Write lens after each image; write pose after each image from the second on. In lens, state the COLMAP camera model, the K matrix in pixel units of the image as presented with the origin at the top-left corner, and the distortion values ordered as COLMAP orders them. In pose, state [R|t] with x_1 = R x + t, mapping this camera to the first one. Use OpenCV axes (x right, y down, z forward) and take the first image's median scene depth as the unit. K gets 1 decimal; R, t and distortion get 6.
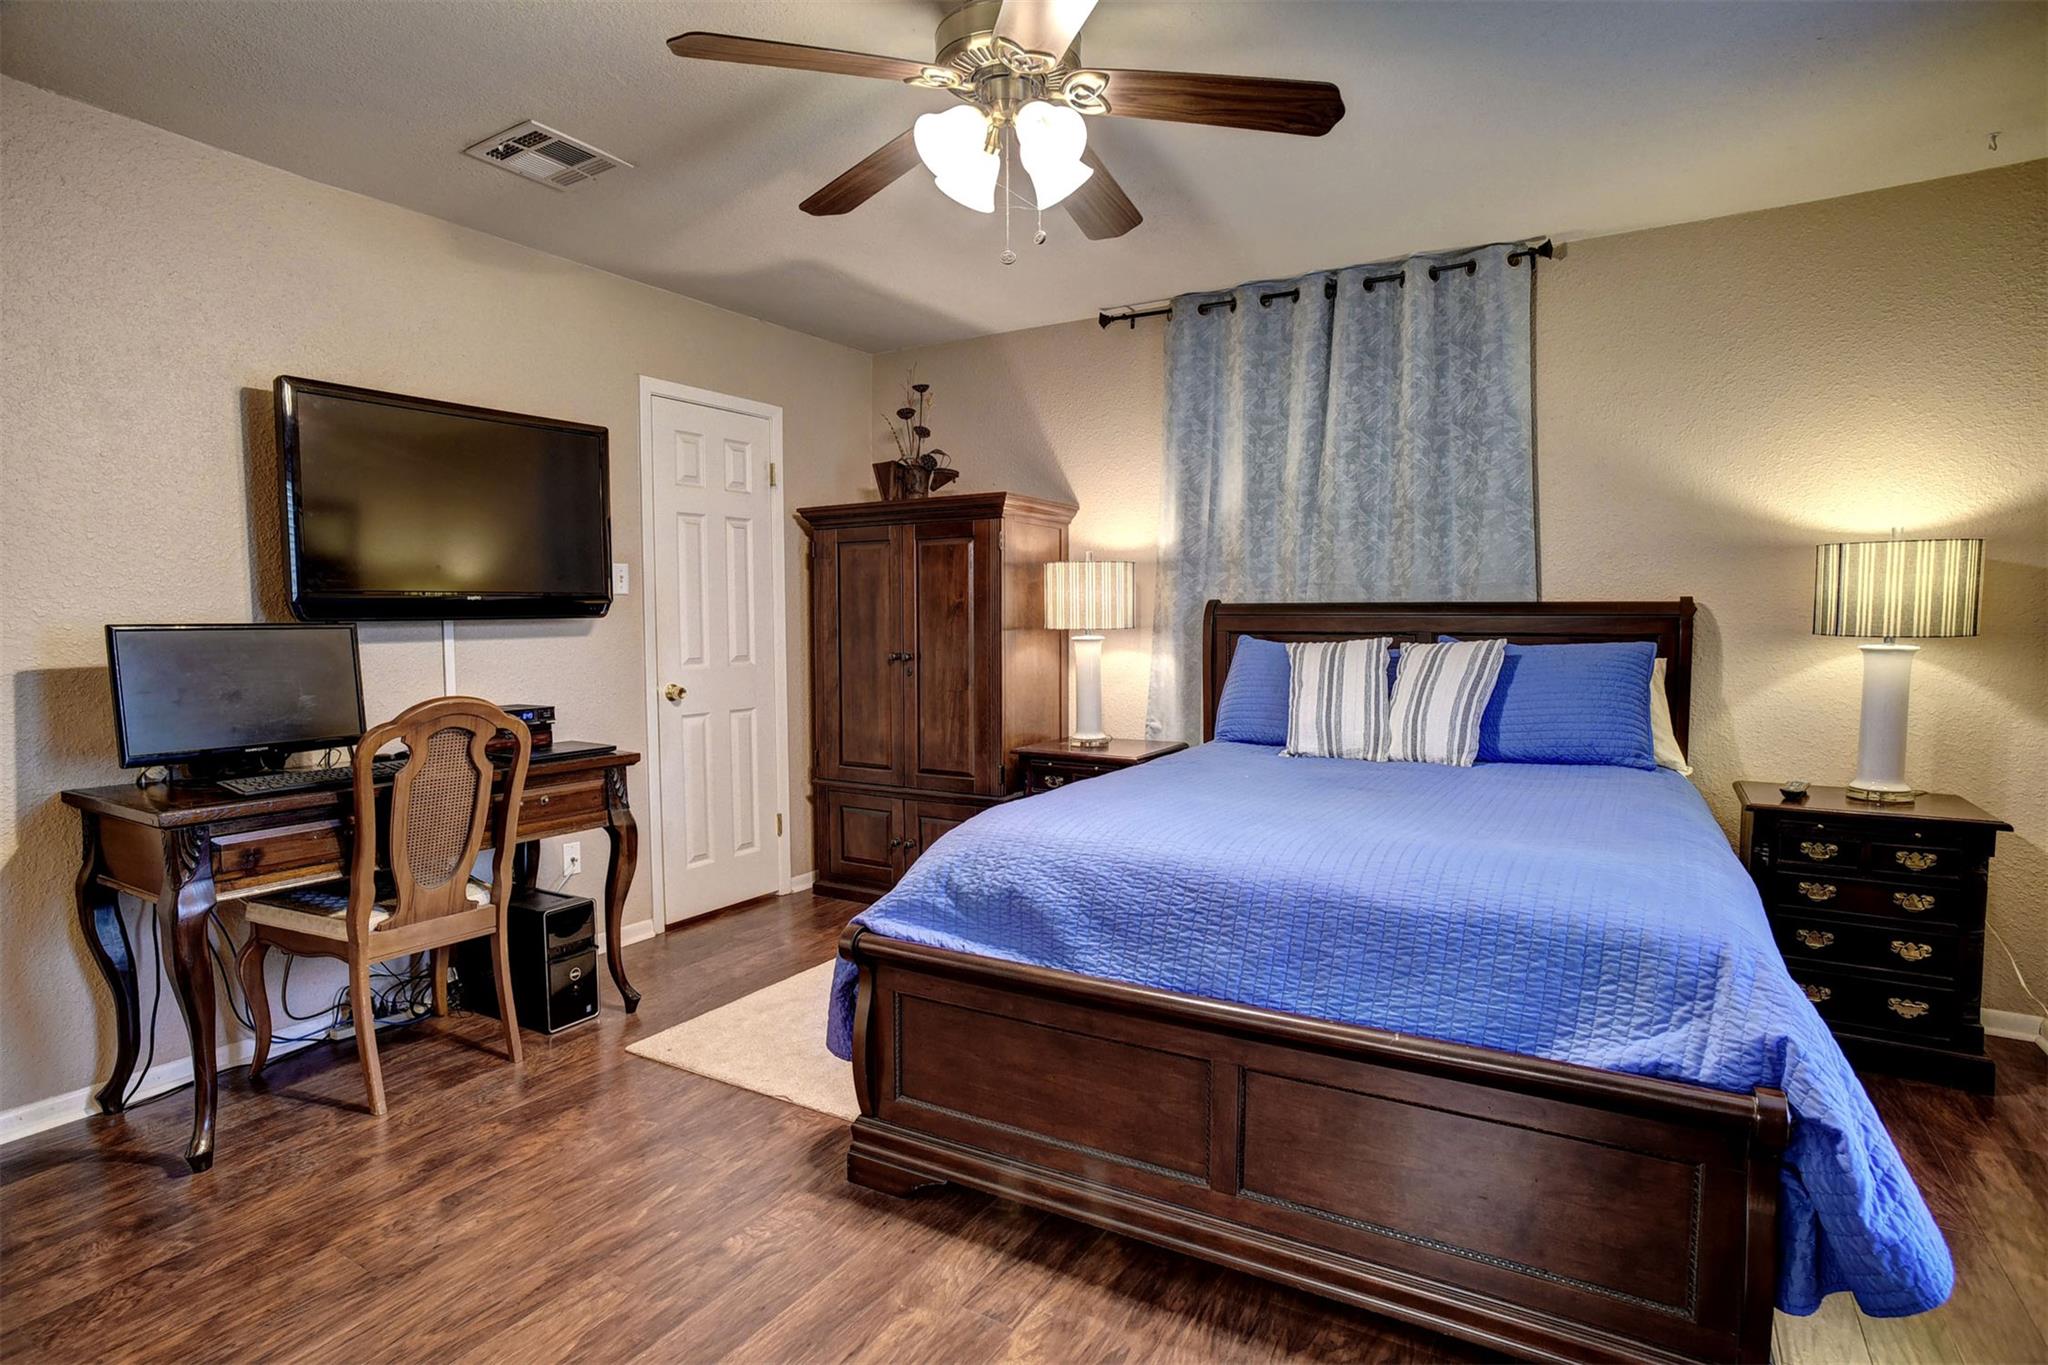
lens RADIAL K [[1102.4, 0, 1024.6], [0, 1102.4, 685.4], [0, 0, 1]] dist [-0.051416, 0.034588]
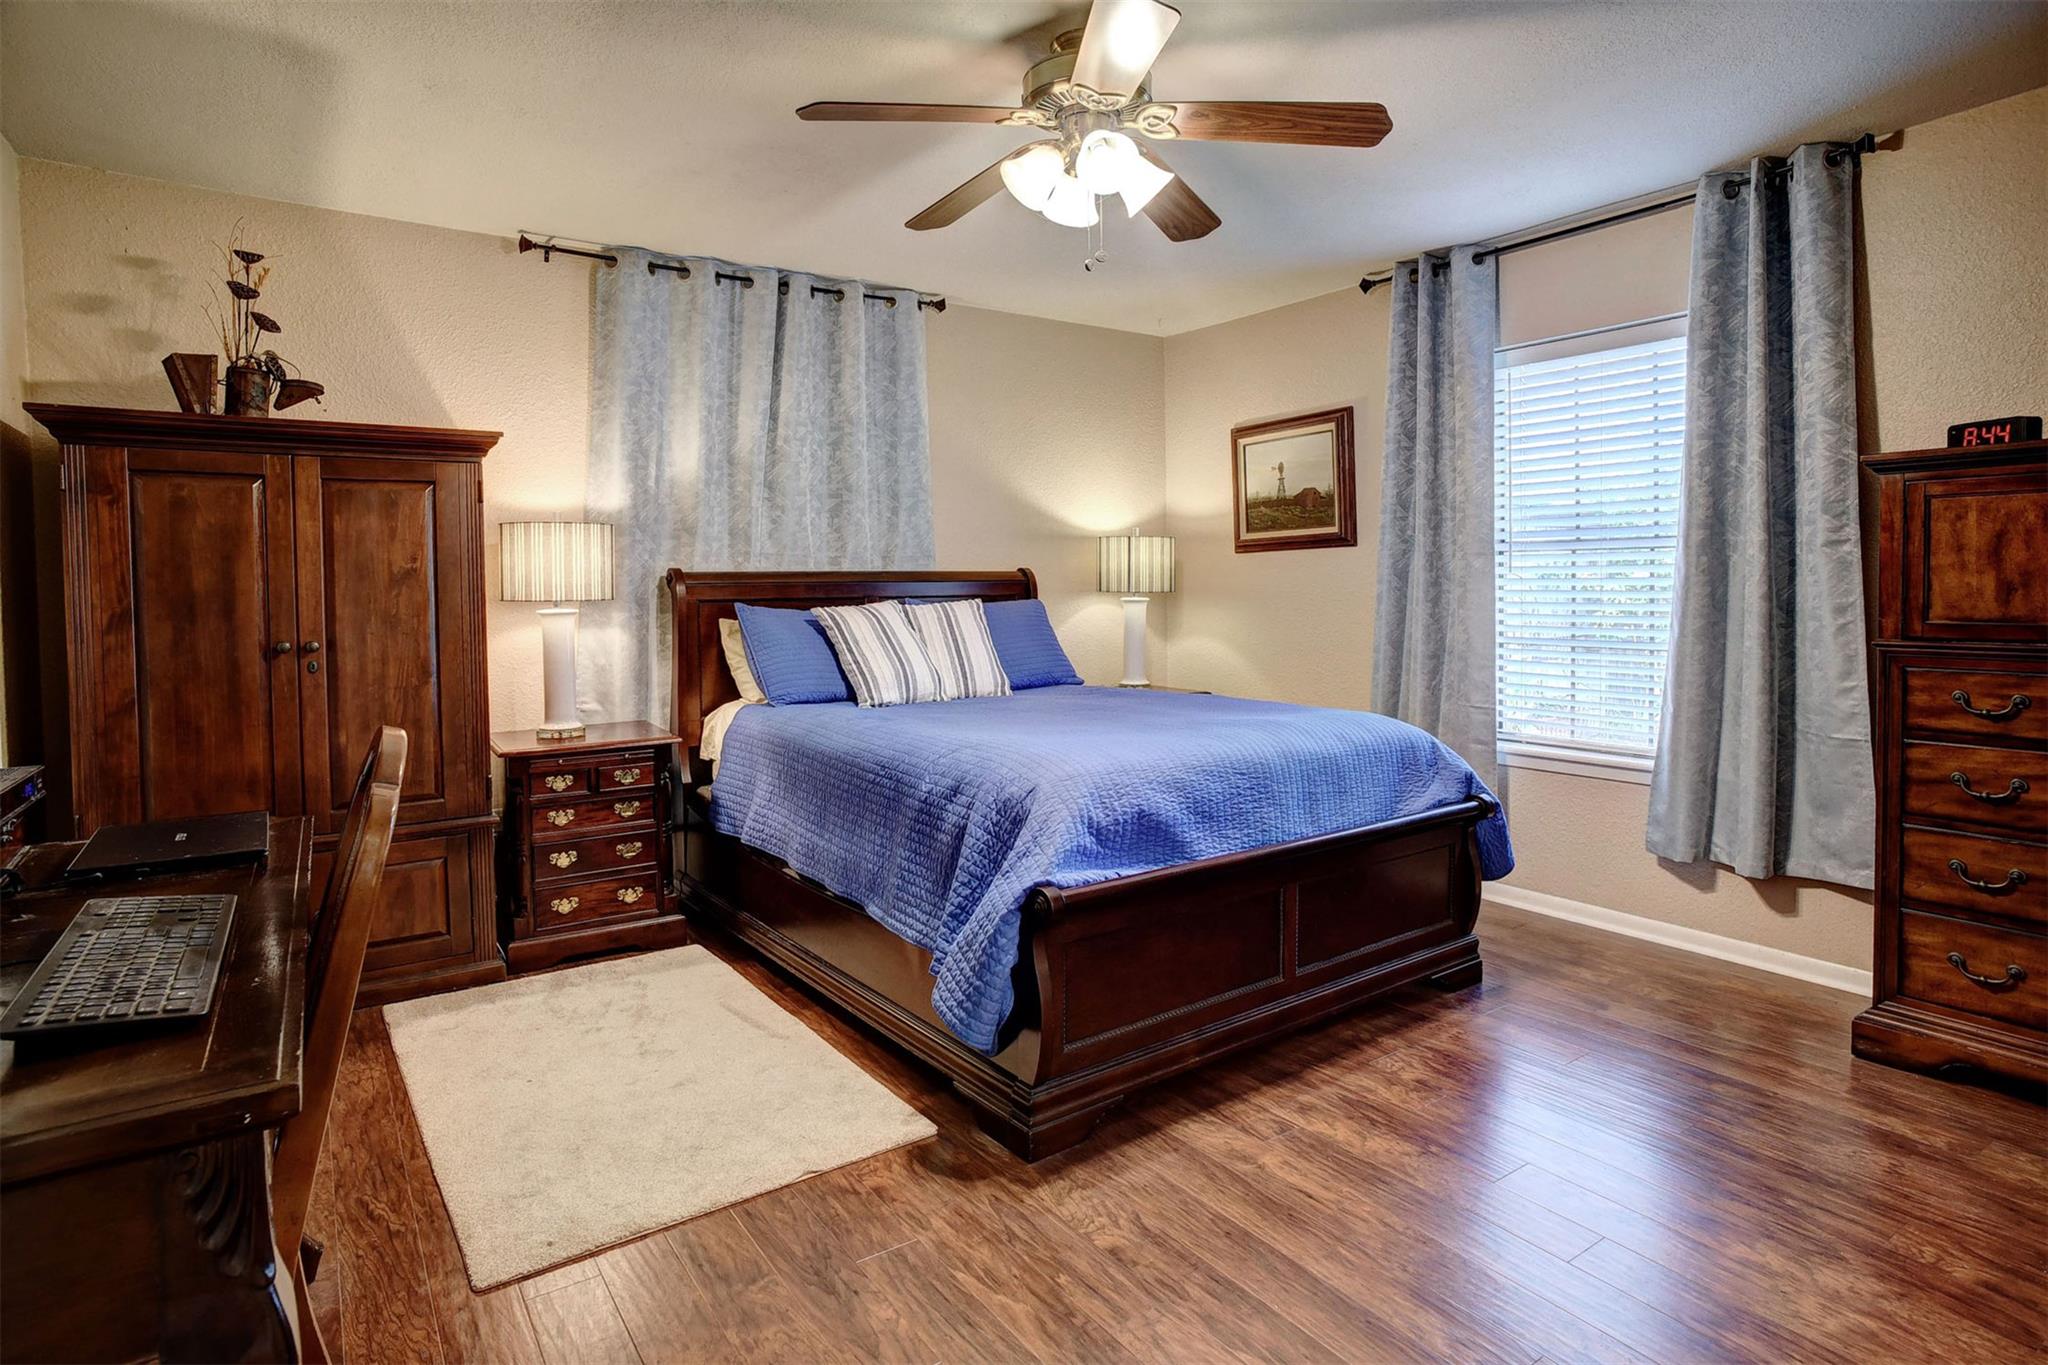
lens RADIAL K [[1102.4, 0, 1019.0], [0, 1102.4, 603.6], [0, 0, 1]] dist [-0.051416, 0.034588]
pose [[0.396905, -0.017289, 0.917697, -0.674315], [0.069893, 0.997489, -0.011436, -0.016553], [-0.915195, 0.068679, 0.397117, 0.387639]]
